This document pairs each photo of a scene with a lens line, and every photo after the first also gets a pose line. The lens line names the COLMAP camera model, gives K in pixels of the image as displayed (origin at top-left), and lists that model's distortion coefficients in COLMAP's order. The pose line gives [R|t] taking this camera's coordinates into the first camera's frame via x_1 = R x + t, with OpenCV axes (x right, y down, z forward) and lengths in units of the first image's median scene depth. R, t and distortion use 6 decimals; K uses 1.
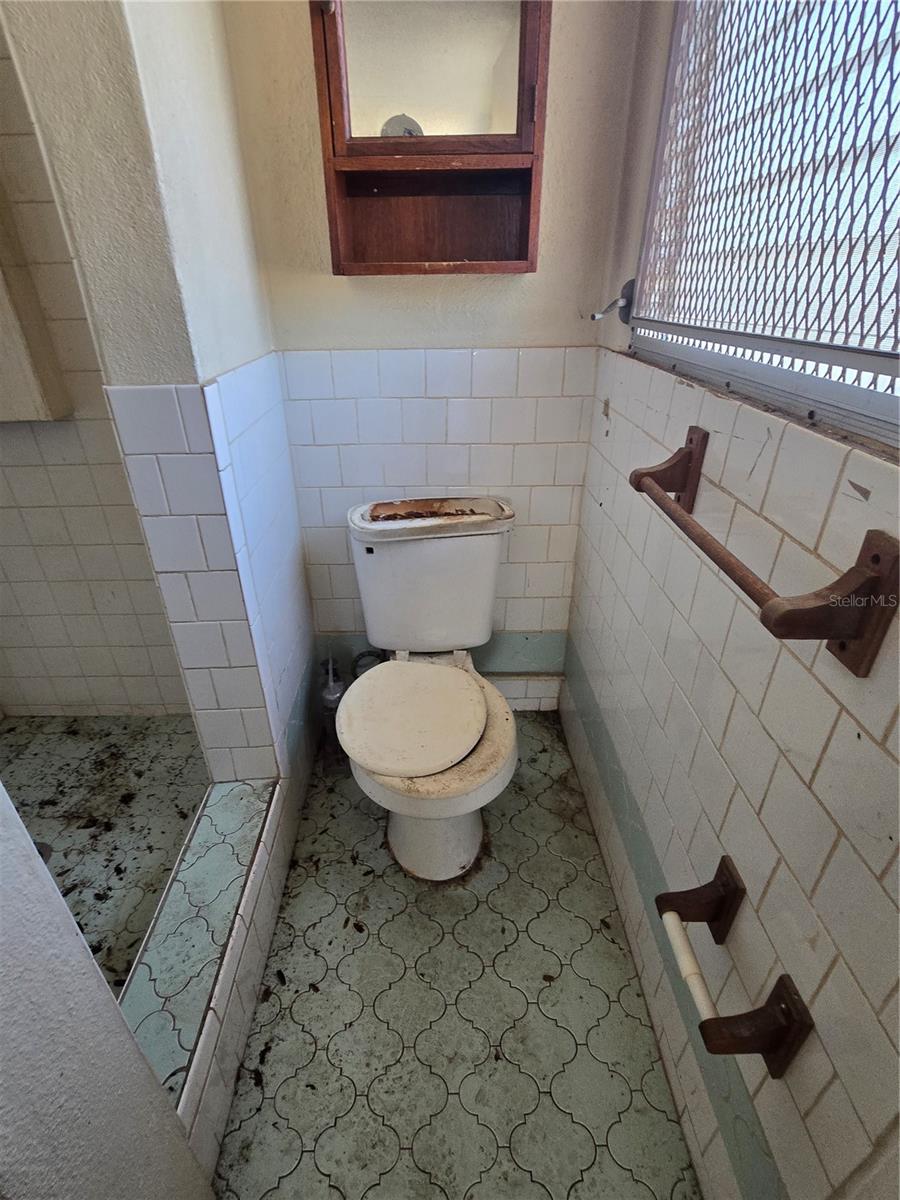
lens RADIAL K [[574.1, 0, 441.0], [0, 574.1, 606.6], [0, 0, 1]] dist [-0.010972, 0.003809]
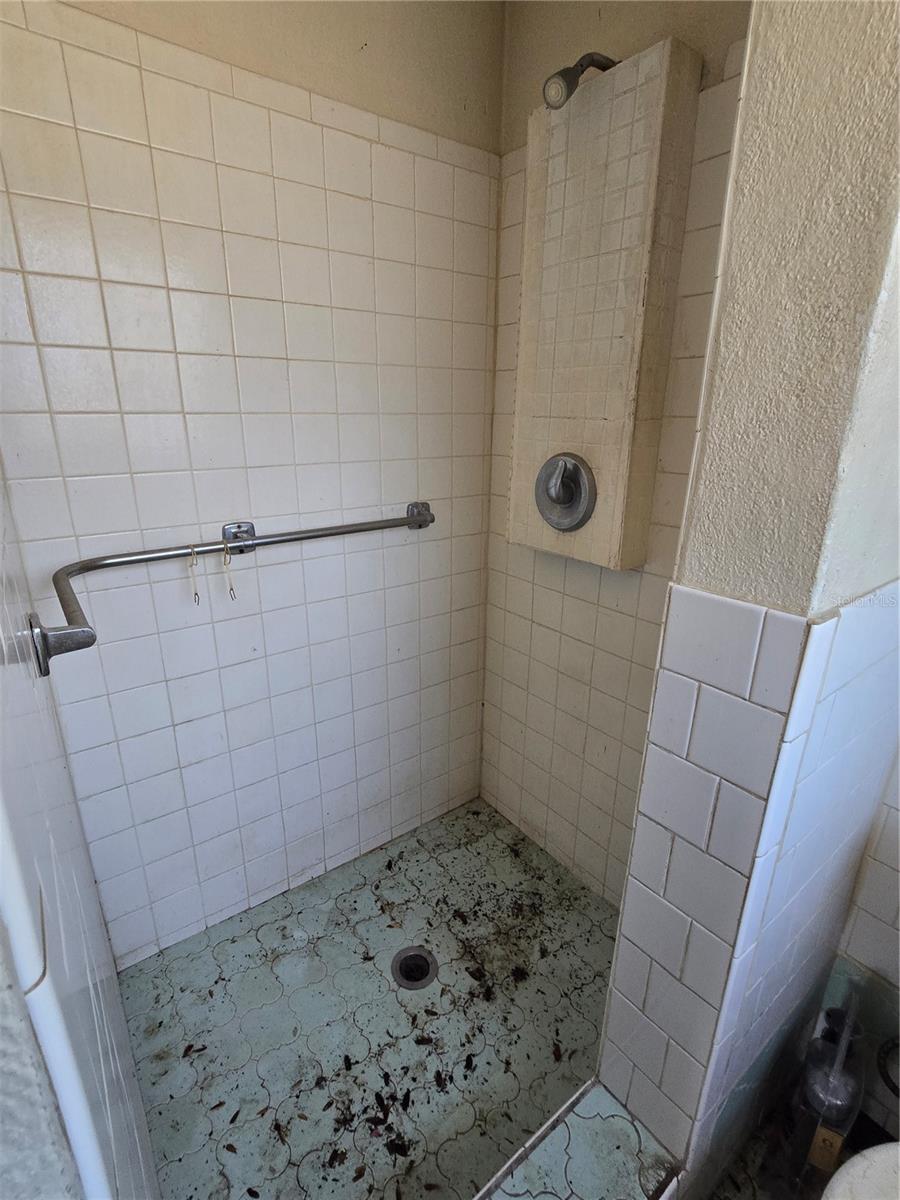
lens RADIAL K [[574.1, 0, 447.6], [0, 574.1, 595.4], [0, 0, 1]] dist [-0.010972, 0.003809]
pose [[0.593067, 0.267112, -0.759554, -0.133390], [-0.412019, 0.911175, -0.001276, -0.178022], [0.691746, 0.313707, 0.650443, 0.222652]]
